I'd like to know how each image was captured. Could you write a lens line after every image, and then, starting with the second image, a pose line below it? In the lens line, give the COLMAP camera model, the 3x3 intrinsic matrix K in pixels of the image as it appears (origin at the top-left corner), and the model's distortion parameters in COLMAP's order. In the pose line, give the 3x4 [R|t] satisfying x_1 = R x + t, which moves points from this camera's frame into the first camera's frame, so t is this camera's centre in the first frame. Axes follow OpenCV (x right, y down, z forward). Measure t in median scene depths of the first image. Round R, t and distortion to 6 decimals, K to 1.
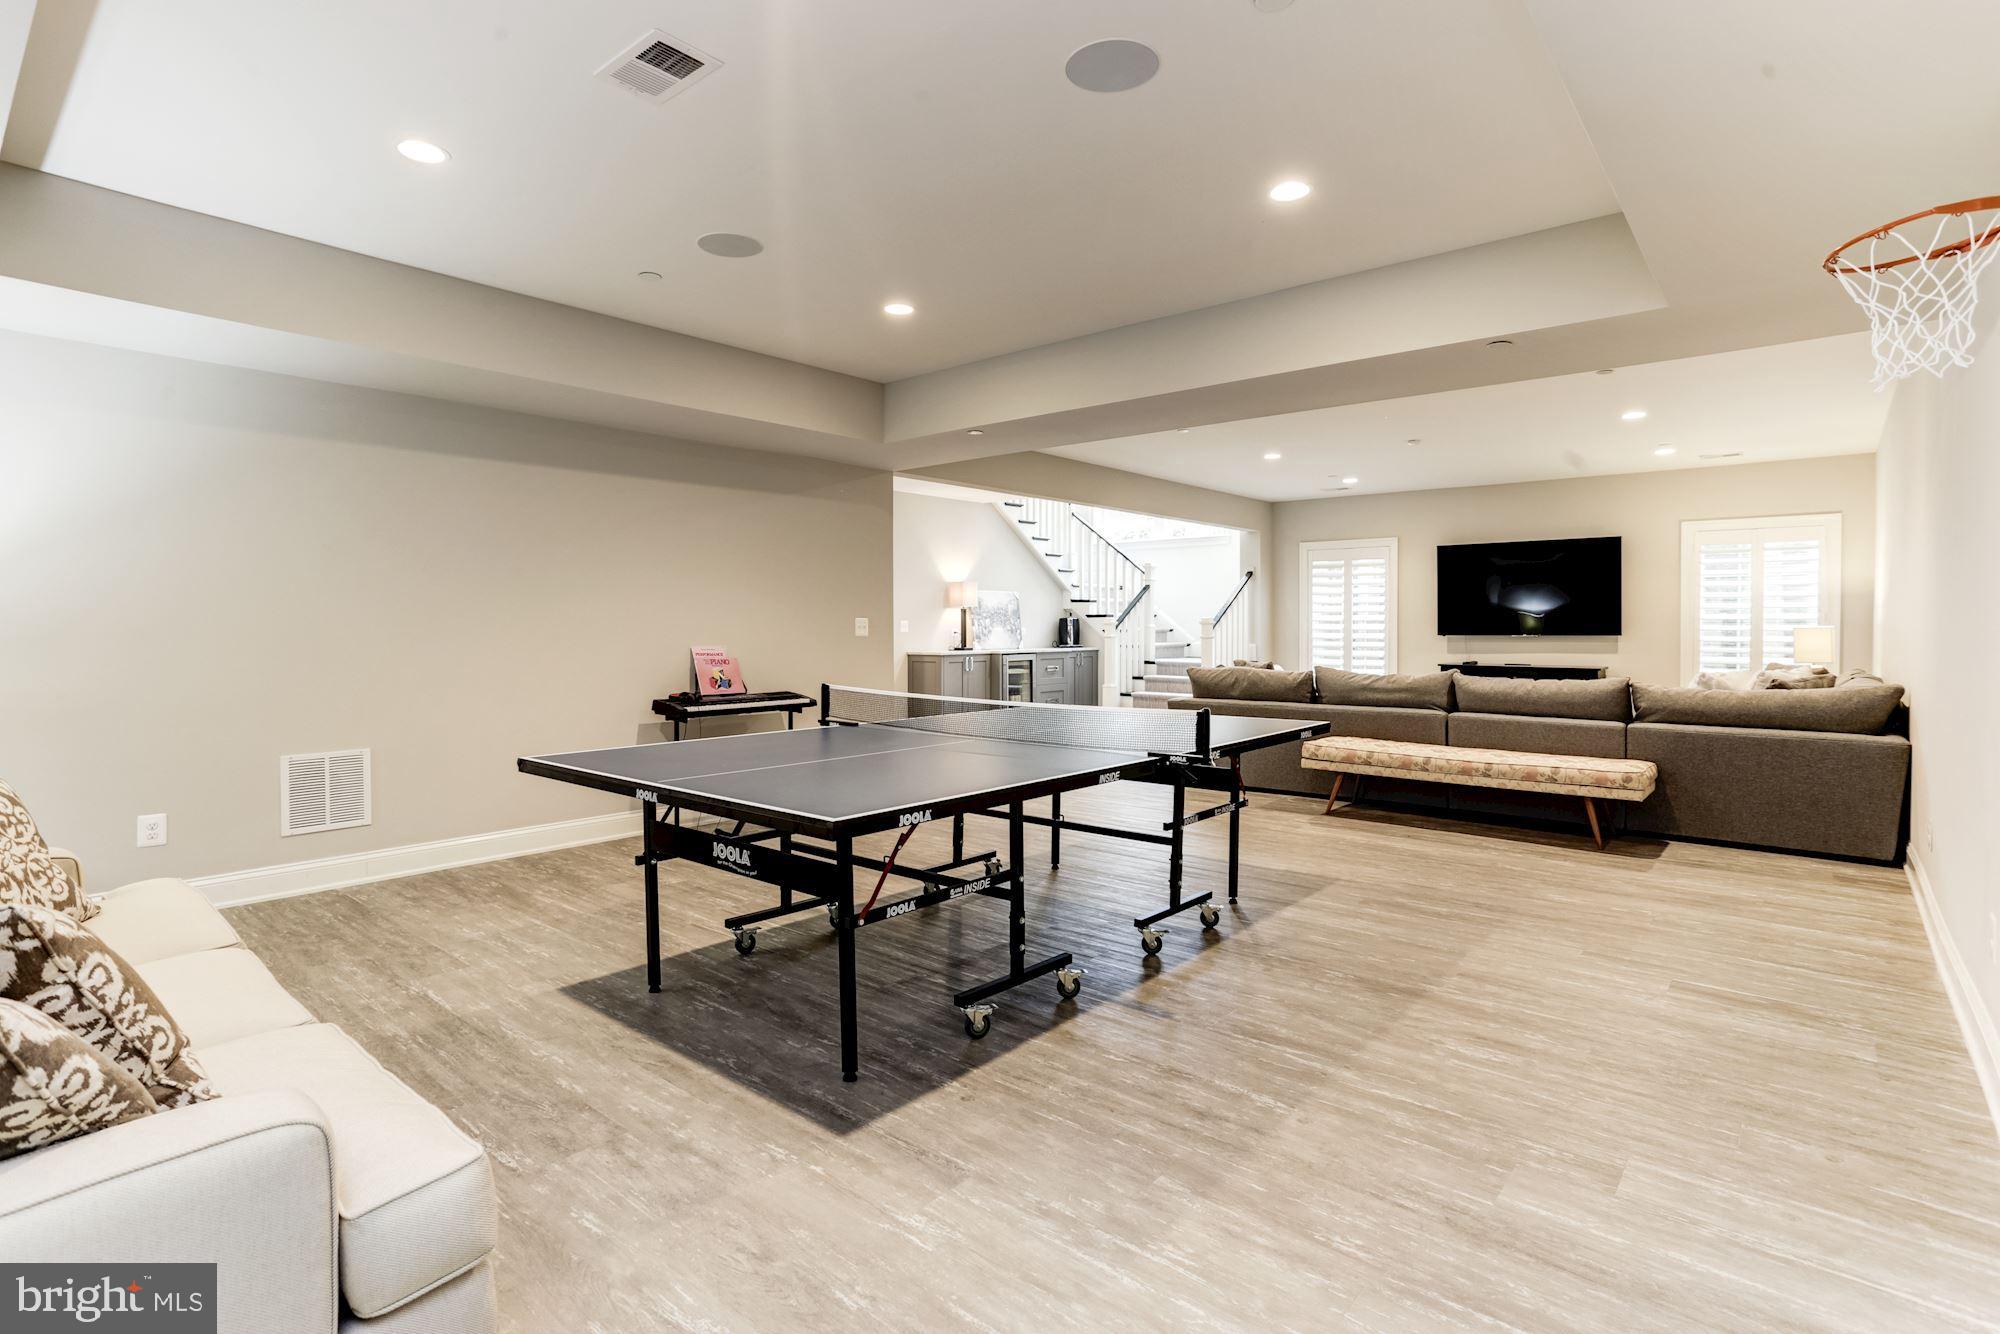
lens RADIAL K [[987.6, 0, 1000.7], [0, 987.6, 649.0], [0, 0, 1]] dist [-0.053080, 0.032568]
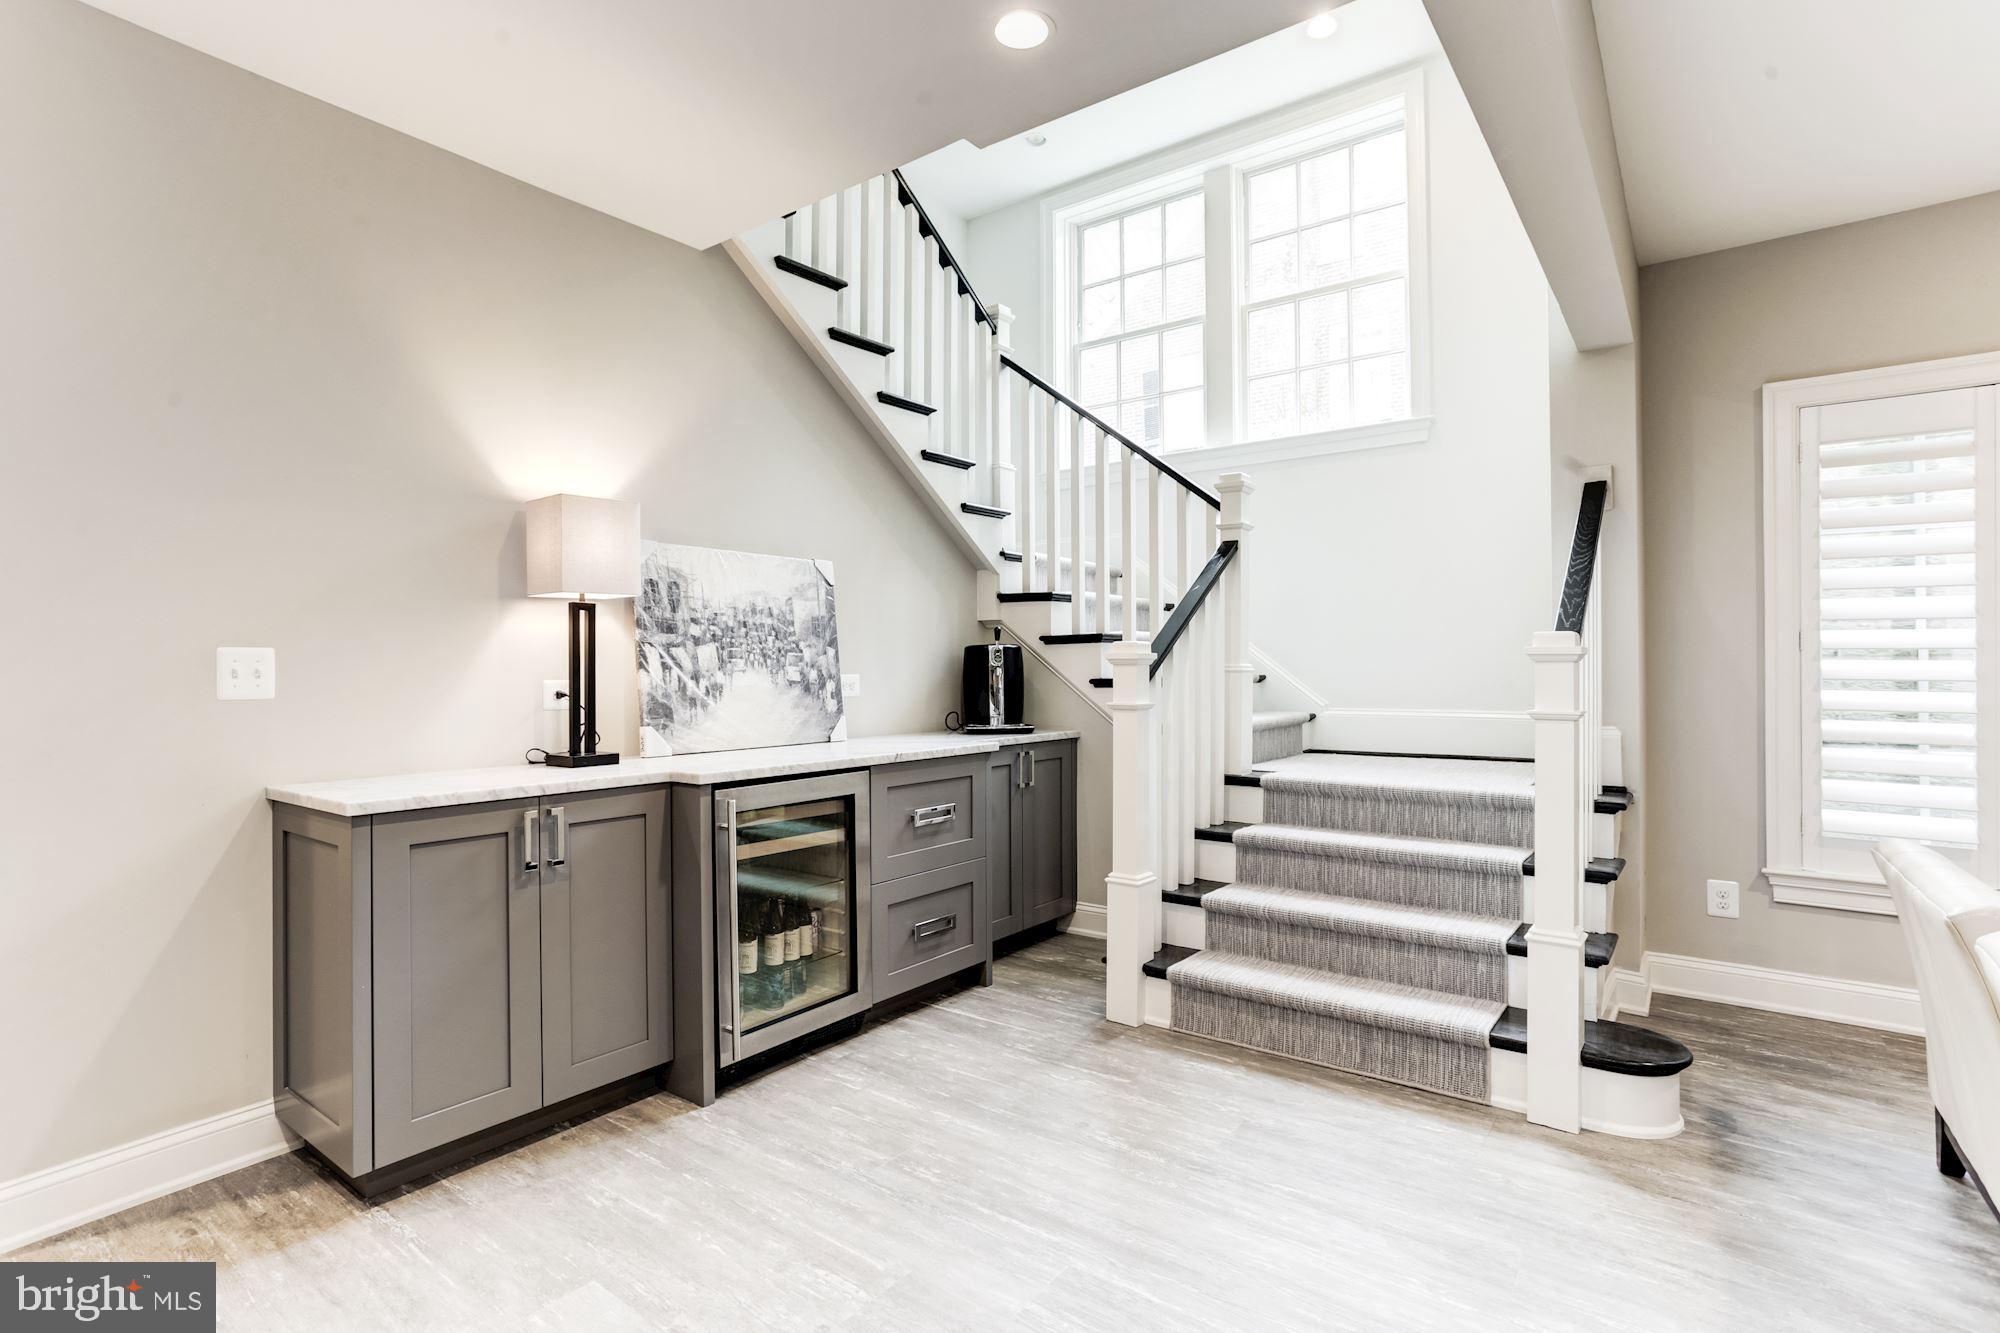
lens RADIAL K [[987.6, 0, 1000.7], [0, 987.6, 648.5], [0, 0, 1]] dist [-0.053080, 0.032568]
pose [[0.998046, 0.000546, 0.062475, 0.051949], [0.001929, 0.999216, -0.039546, -0.016953], [-0.062448, 0.039589, 0.997263, 0.675570]]
